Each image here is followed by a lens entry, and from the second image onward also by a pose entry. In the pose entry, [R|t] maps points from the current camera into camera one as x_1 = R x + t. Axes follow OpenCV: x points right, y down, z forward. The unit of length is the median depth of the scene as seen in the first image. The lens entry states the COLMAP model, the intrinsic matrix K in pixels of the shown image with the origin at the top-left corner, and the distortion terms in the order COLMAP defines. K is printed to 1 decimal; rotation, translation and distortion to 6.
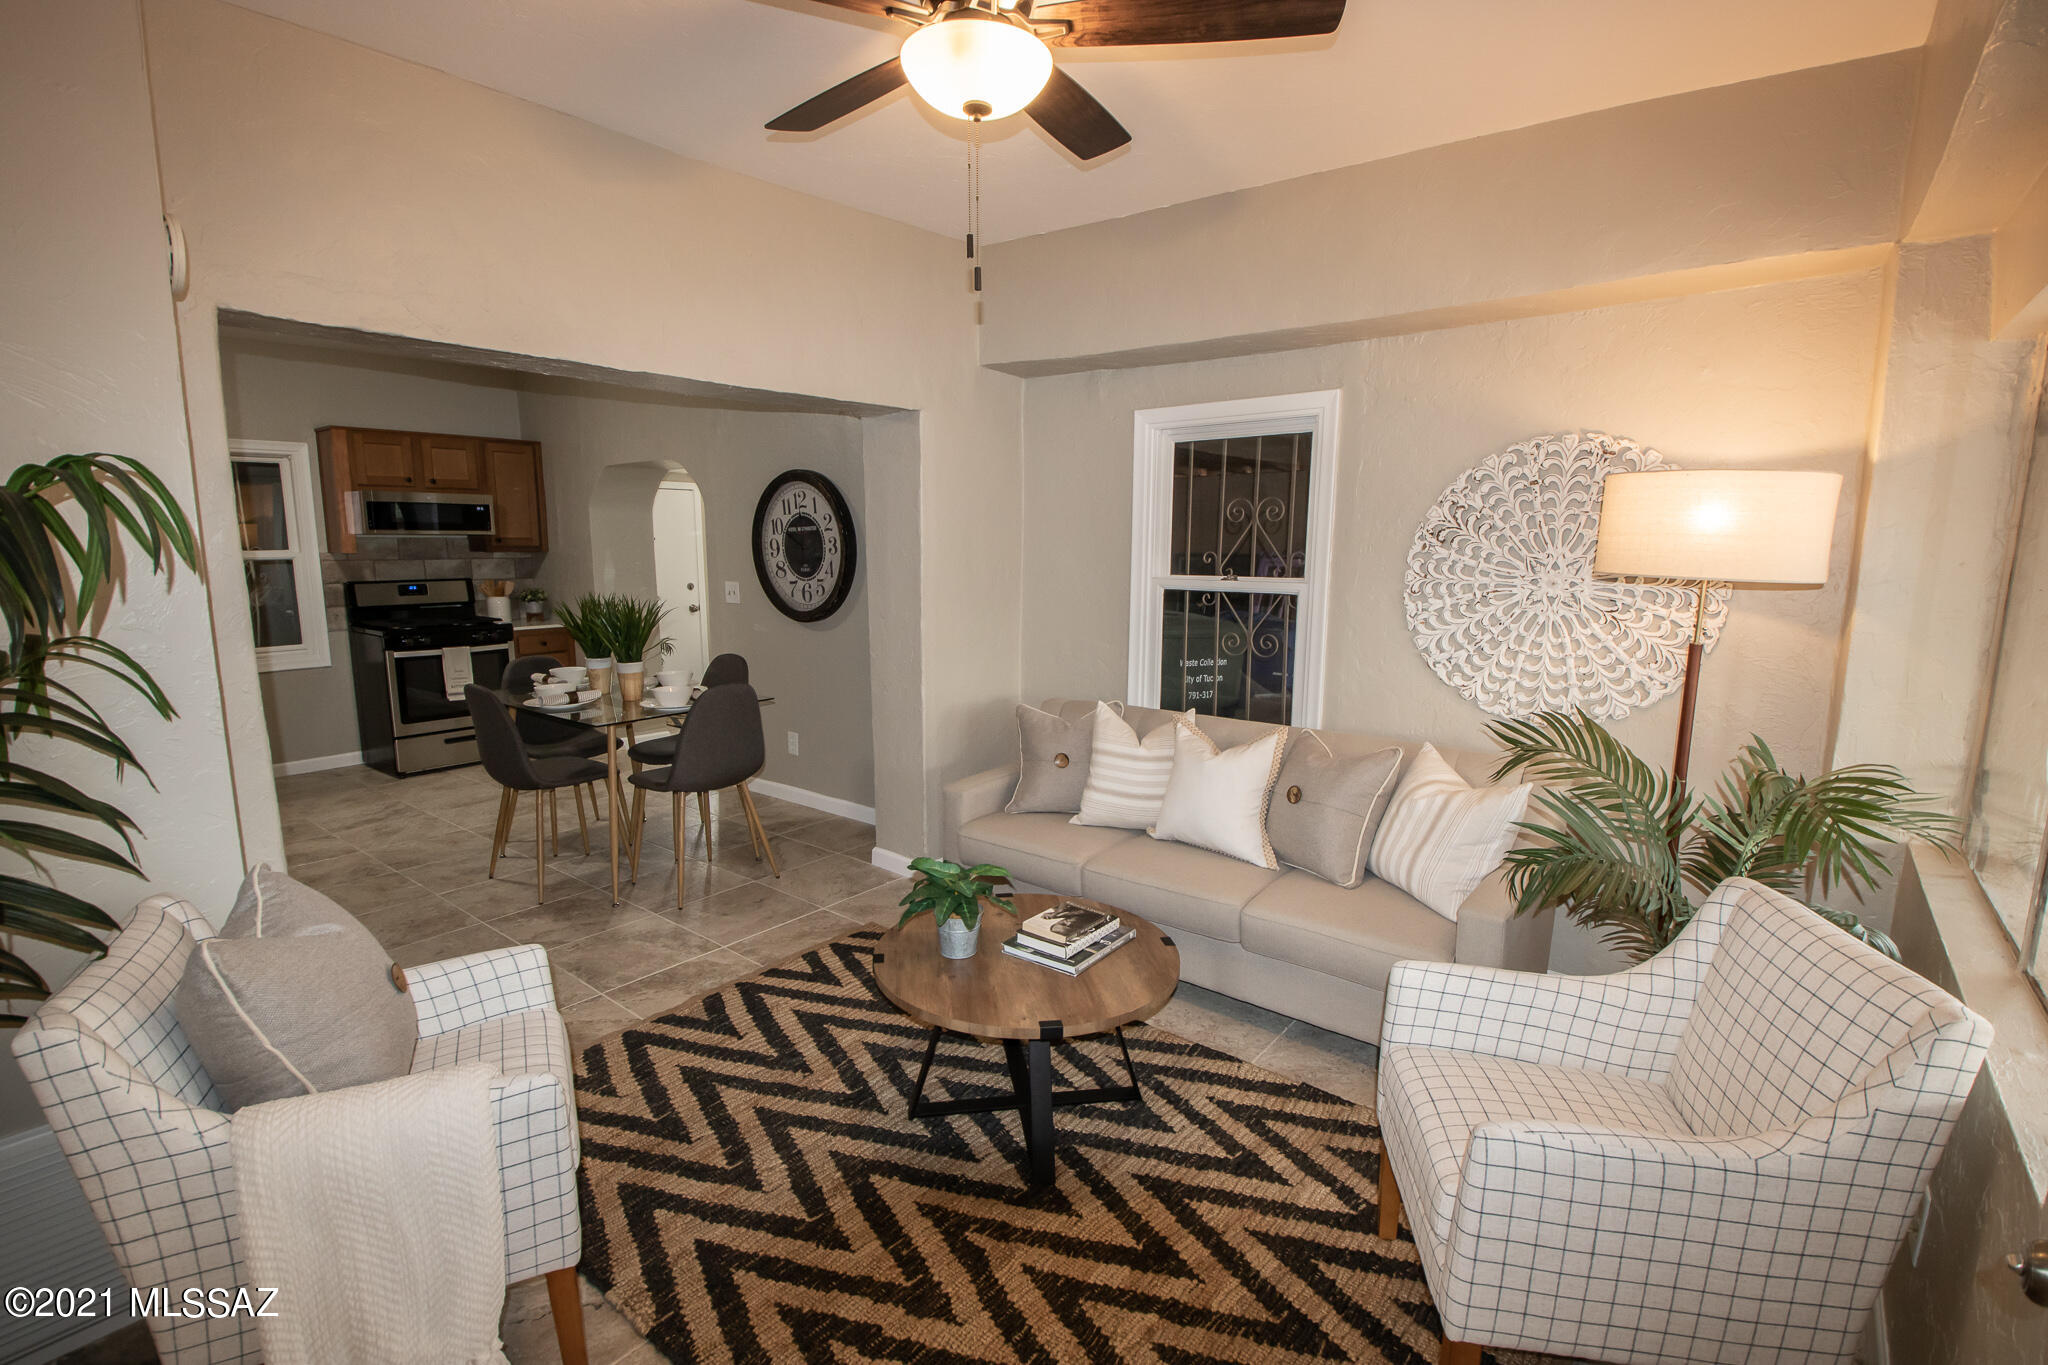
lens RADIAL K [[948.8, 0, 1020.0], [0, 948.8, 705.5], [0, 0, 1]] dist [0.025420, -0.034089]
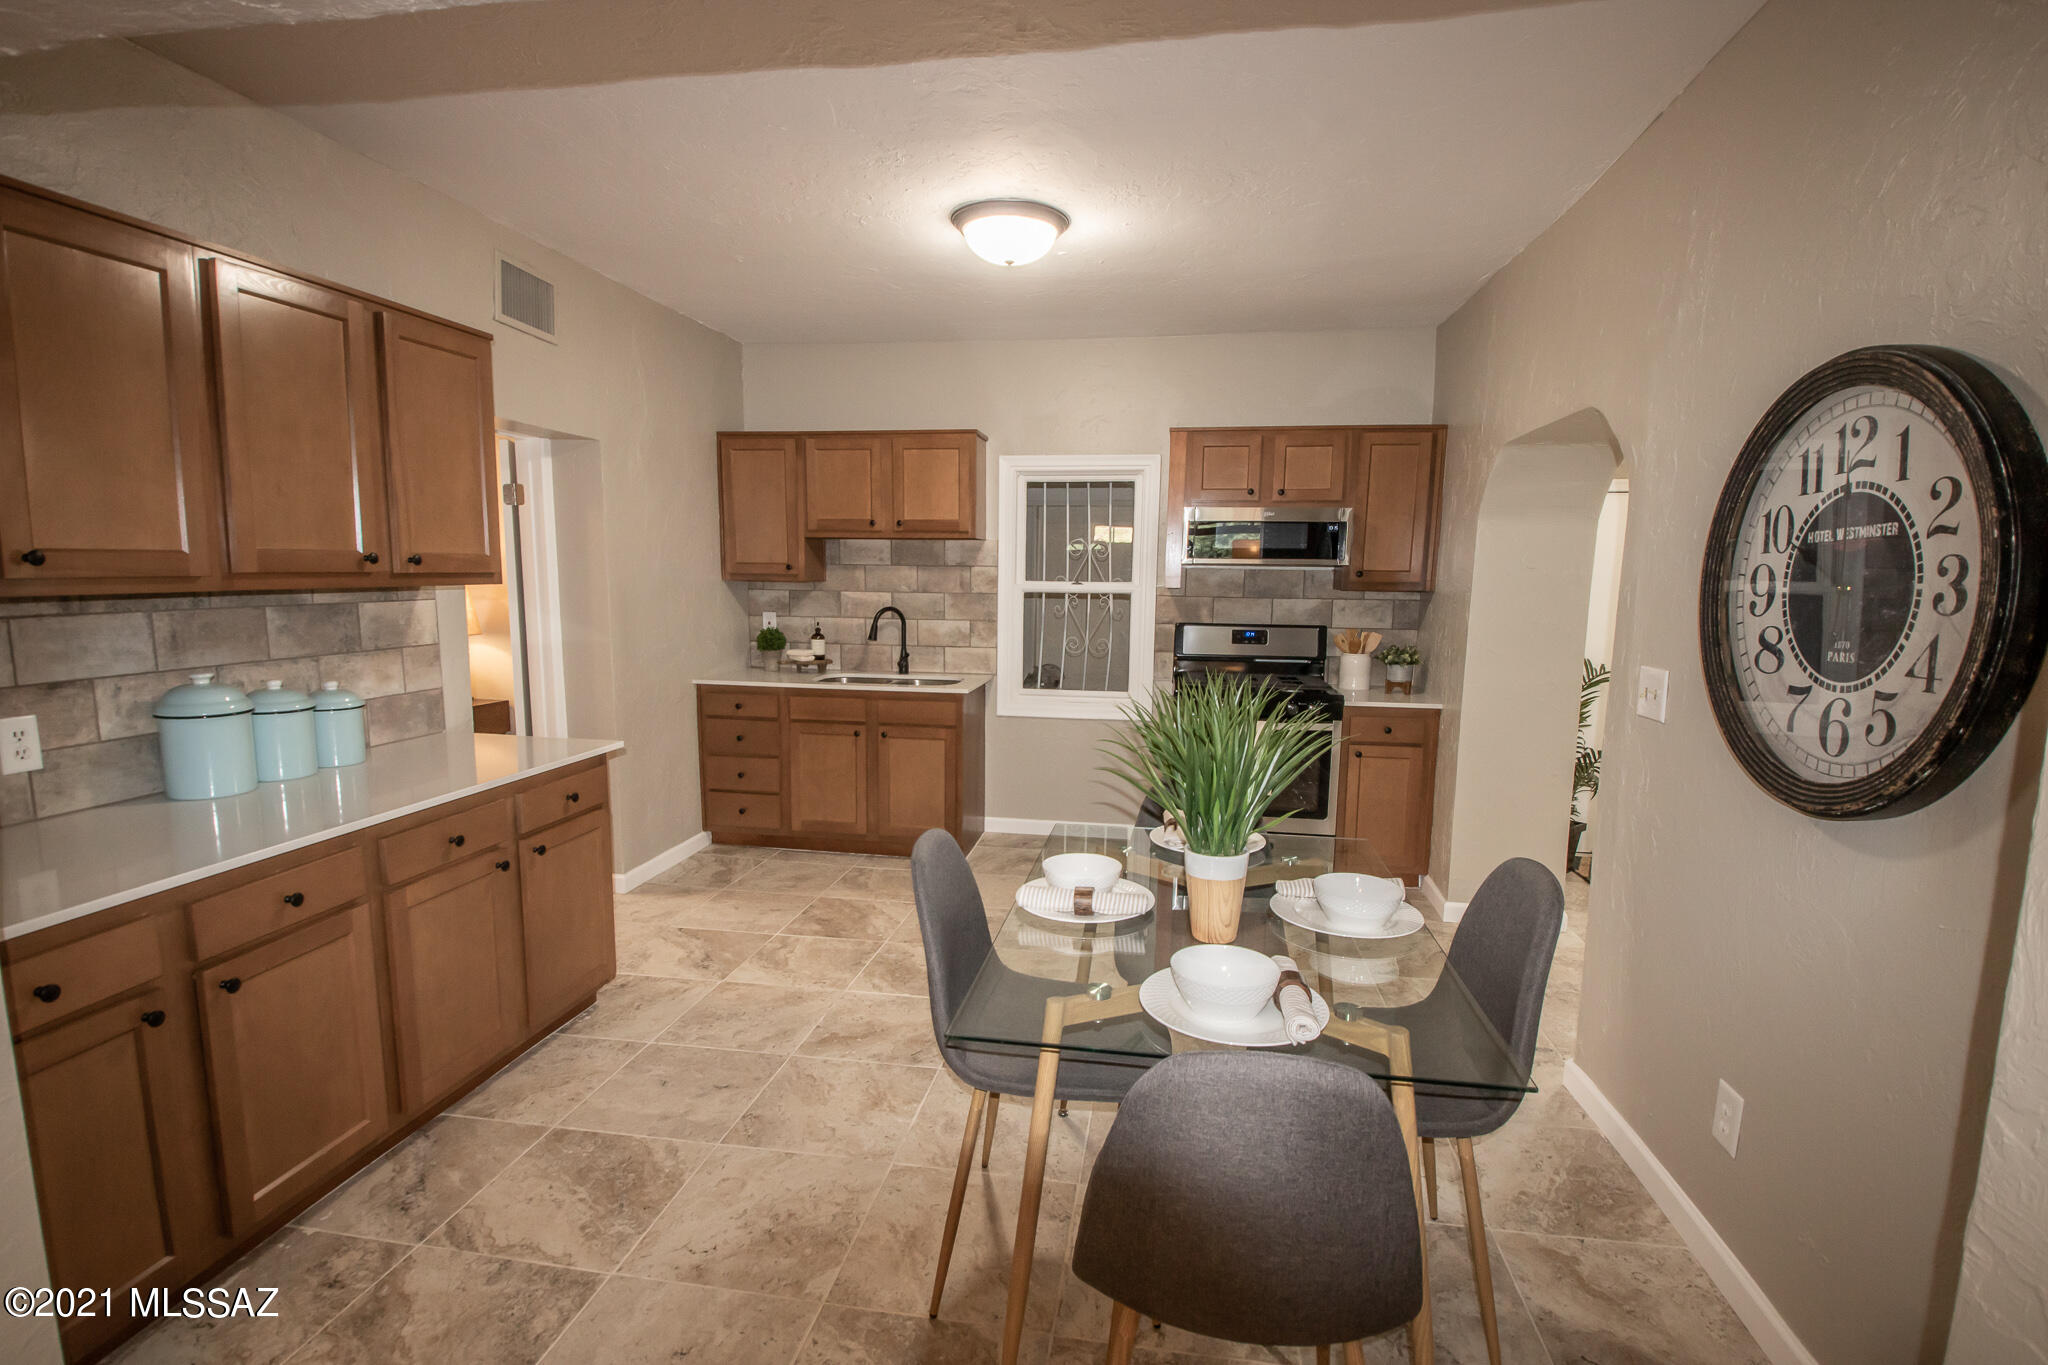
lens RADIAL K [[948.8, 0, 1020.0], [0, 948.8, 705.5], [0, 0, 1]] dist [0.025420, -0.034089]
pose [[0.492053, 0.123785, -0.861720, -0.068147], [-0.160287, 0.985799, 0.050082, -0.080927], [0.855682, 0.113479, 0.504907, 0.494289]]
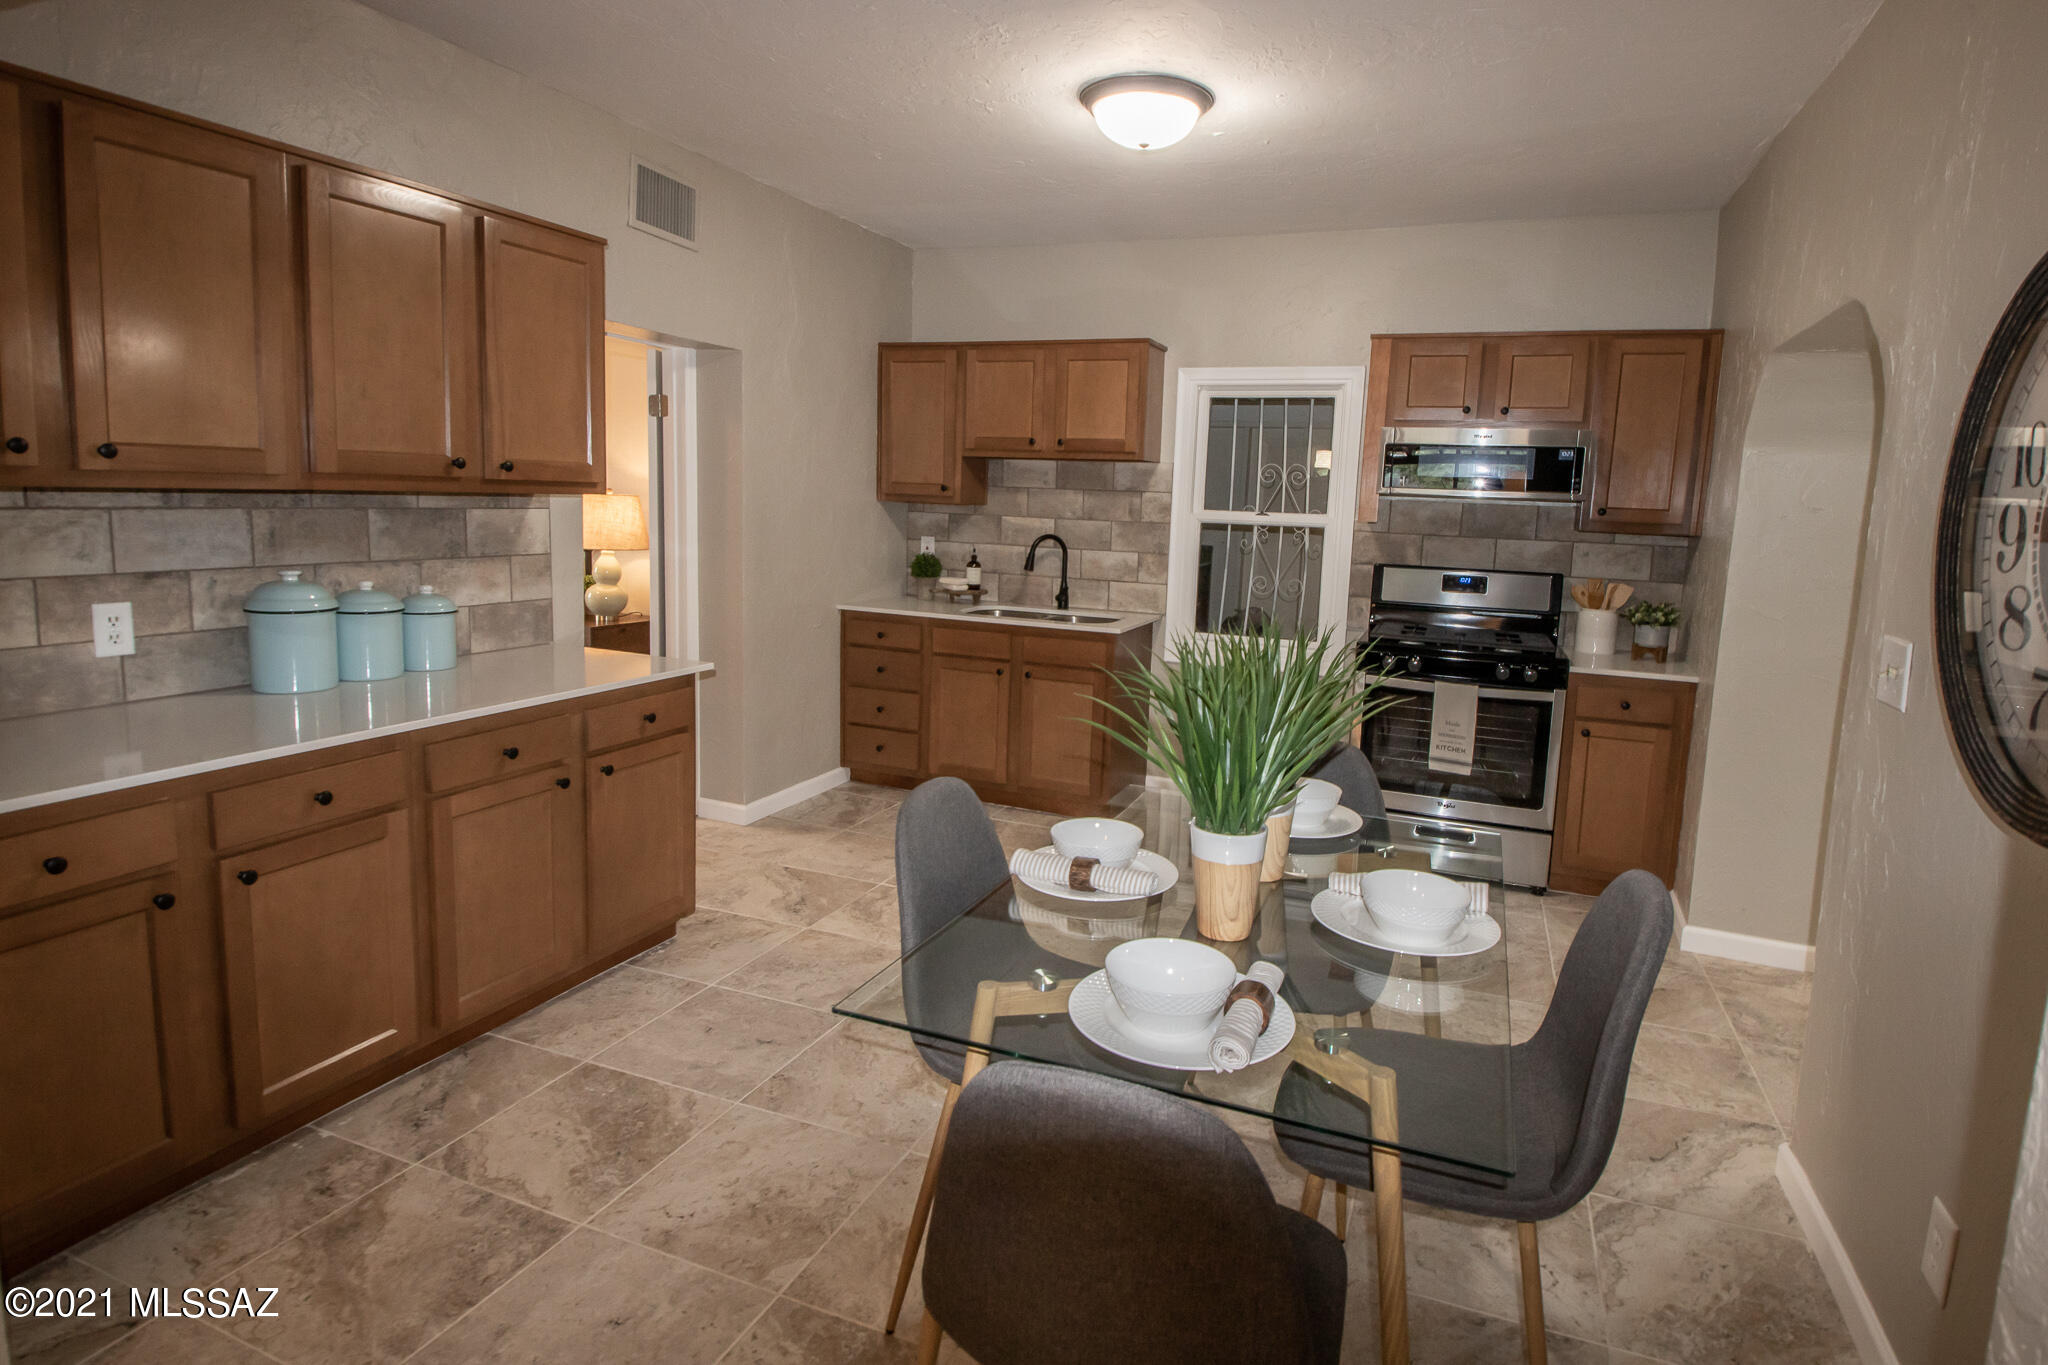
lens RADIAL K [[1052.7, 0, 1073.4], [0, 1052.7, 630.7], [0, 0, 1]] dist [0.030039, -0.039580]
pose [[0.306385, 0.127148, -0.943378, -0.049282], [-0.200242, 0.977473, 0.066710, -0.091099], [0.930608, 0.168465, 0.324944, 0.567072]]
